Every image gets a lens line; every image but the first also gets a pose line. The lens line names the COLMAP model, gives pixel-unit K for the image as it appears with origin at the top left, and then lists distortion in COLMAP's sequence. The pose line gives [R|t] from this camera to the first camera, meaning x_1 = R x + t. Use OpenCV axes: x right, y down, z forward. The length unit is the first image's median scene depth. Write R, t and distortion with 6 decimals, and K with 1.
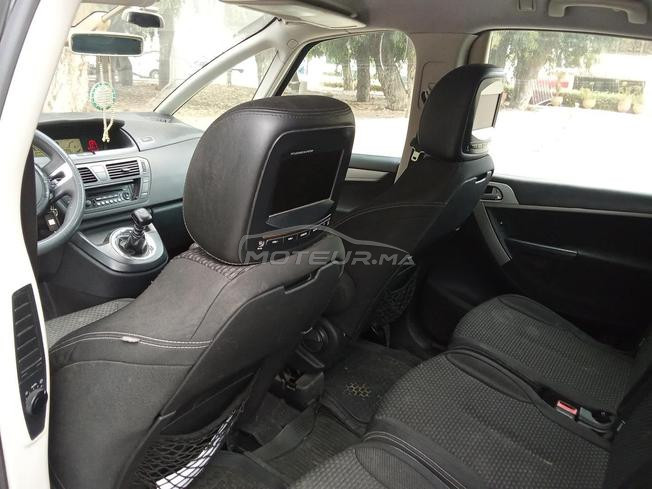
lens RADIAL K [[518.1, 0, 320.8], [0, 518.1, 246.3], [0, 0, 1]] dist [0.091019, -0.147543]
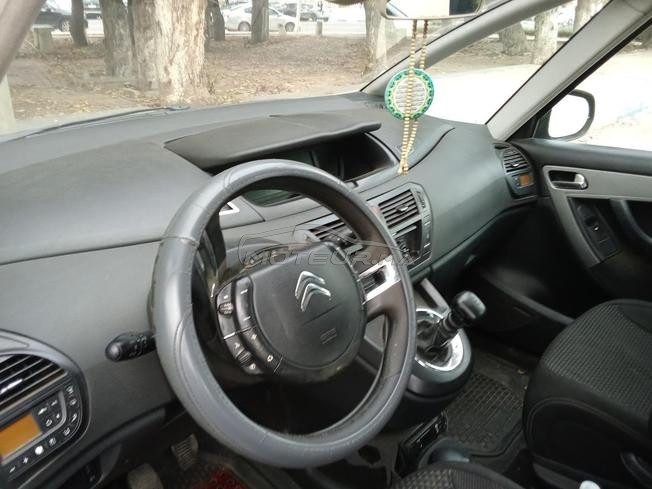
lens RADIAL K [[518.1, 0, 320.8], [0, 518.1, 246.3], [0, 0, 1]] dist [0.091019, -0.147543]
pose [[0.988628, 0.015030, -0.149631, -0.042900], [-0.001489, 0.995922, 0.090202, -0.018082], [0.150377, -0.088954, 0.984619, 0.044197]]
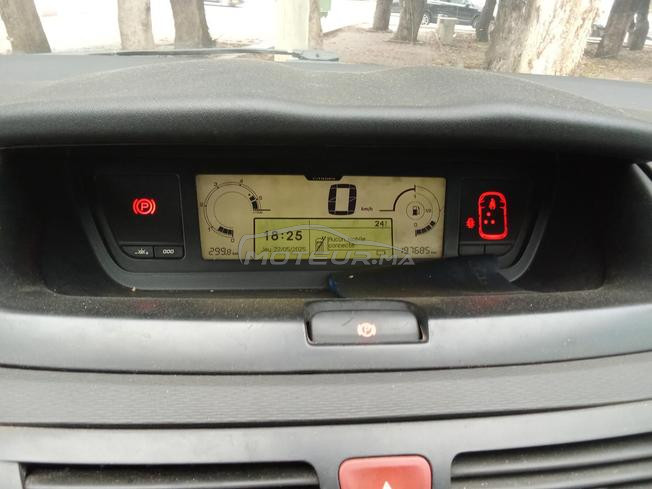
lens RADIAL K [[518.1, 0, 320.8], [0, 518.1, 246.3], [0, 0, 1]] dist [0.091019, -0.147543]
pose [[0.659027, 0.295995, -0.691426, -0.039761], [-0.251853, 0.953080, 0.167955, -0.025022], [0.708698, 0.063450, 0.702653, 0.098056]]
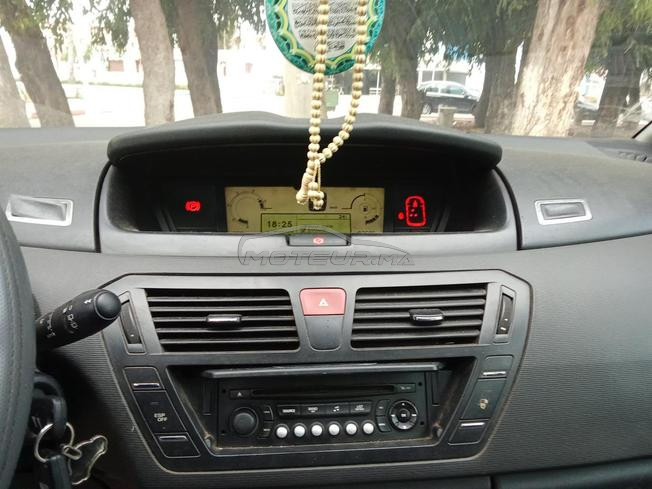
lens RADIAL K [[518.1, 0, 320.8], [0, 518.1, 246.3], [0, 0, 1]] dist [0.091019, -0.147543]
pose [[0.646007, 0.169722, -0.744224, -0.024832], [-0.231180, 0.972681, 0.021152, -0.020058], [0.727482, 0.158385, 0.667595, 0.089460]]
